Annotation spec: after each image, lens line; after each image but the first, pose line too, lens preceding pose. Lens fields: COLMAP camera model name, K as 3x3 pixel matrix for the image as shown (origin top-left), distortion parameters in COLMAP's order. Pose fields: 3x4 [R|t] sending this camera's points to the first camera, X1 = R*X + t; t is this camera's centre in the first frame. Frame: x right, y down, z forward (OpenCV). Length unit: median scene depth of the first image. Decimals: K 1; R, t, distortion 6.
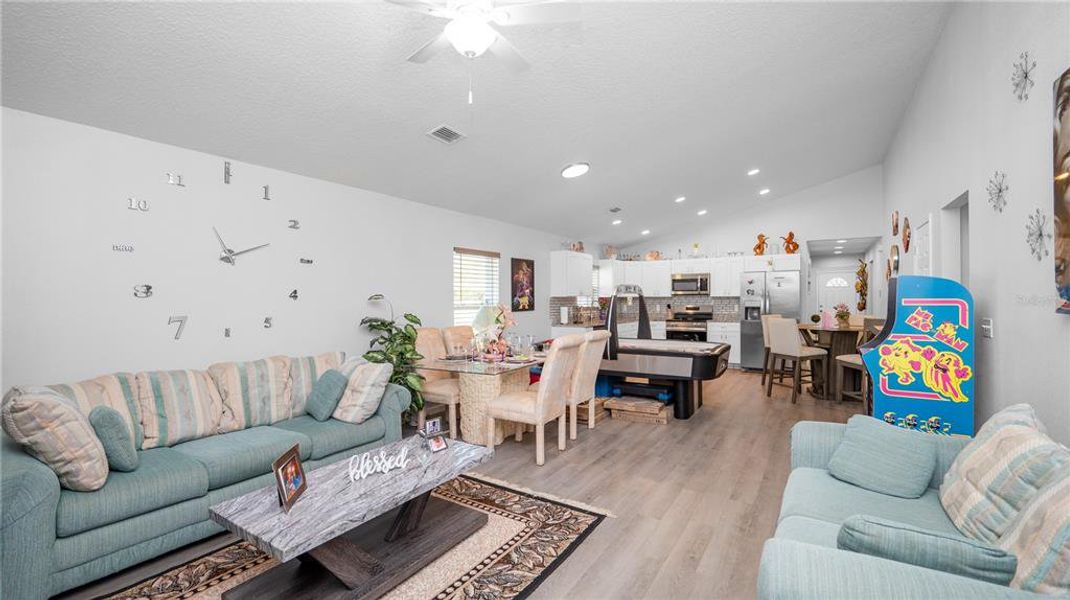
lens RADIAL K [[436.2, 0, 536.4], [0, 436.2, 302.7], [0, 0, 1]] dist [-0.010556, -0.000781]
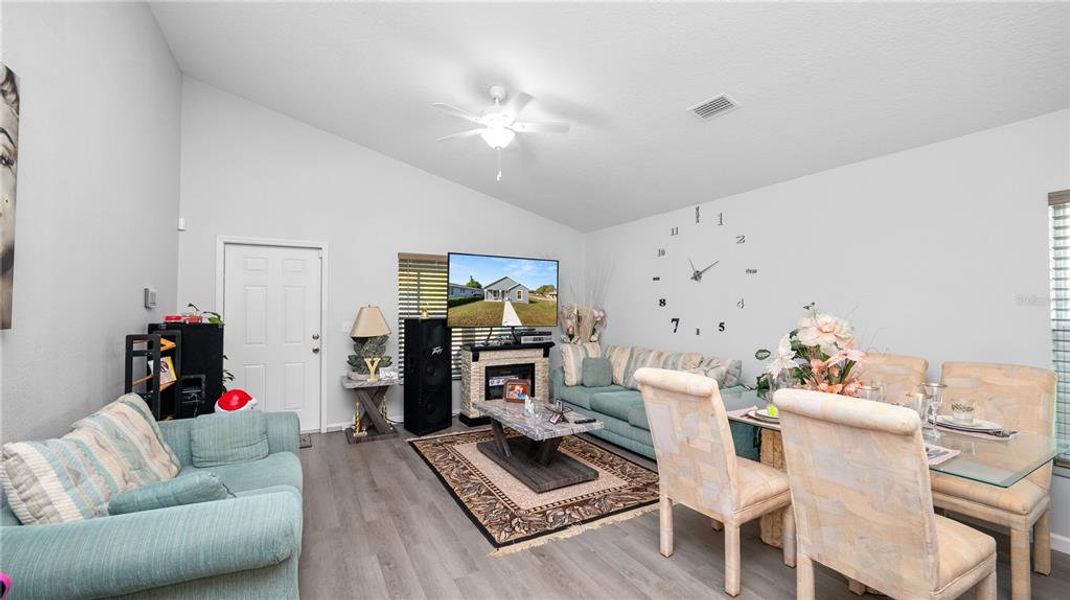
lens RADIAL K [[436.2, 0, 536.0], [0, 436.2, 300.2], [0, 0, 1]] dist [-0.010556, -0.000781]
pose [[-0.470468, -0.010284, -0.882357, 0.457498], [-0.004938, 0.999947, -0.009022, -0.009613], [0.882403, 0.000112, -0.470494, 0.742142]]
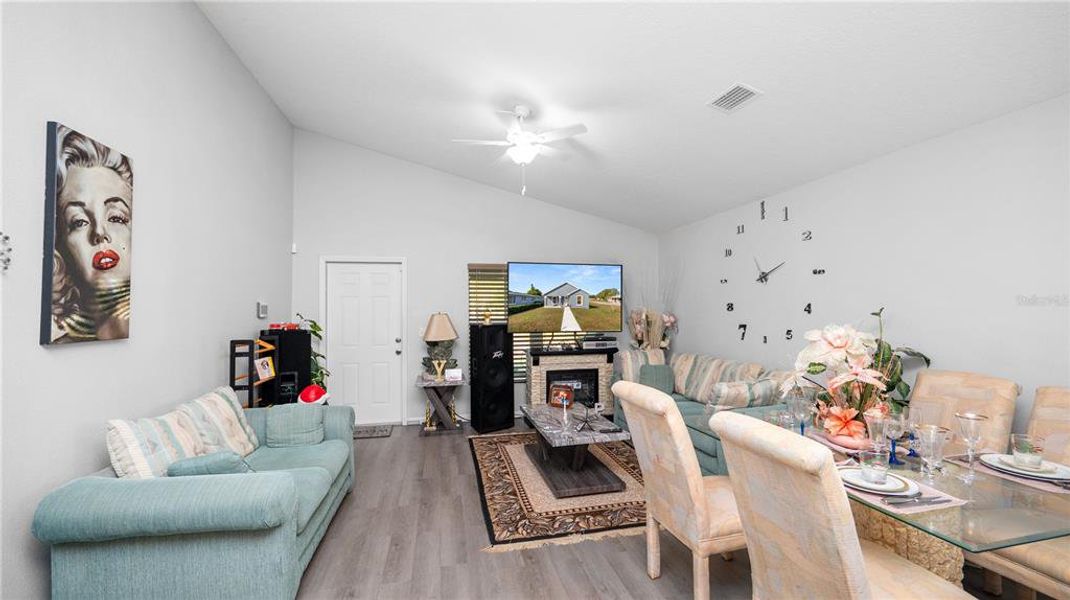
lens RADIAL K [[436.2, 0, 536.7], [0, 436.2, 298.2], [0, 0, 1]] dist [-0.010556, -0.000781]
pose [[-0.697754, -0.005987, -0.716313, 0.387958], [0.007104, 0.999858, -0.015276, -0.021059], [0.716302, -0.015748, -0.697612, 0.868228]]
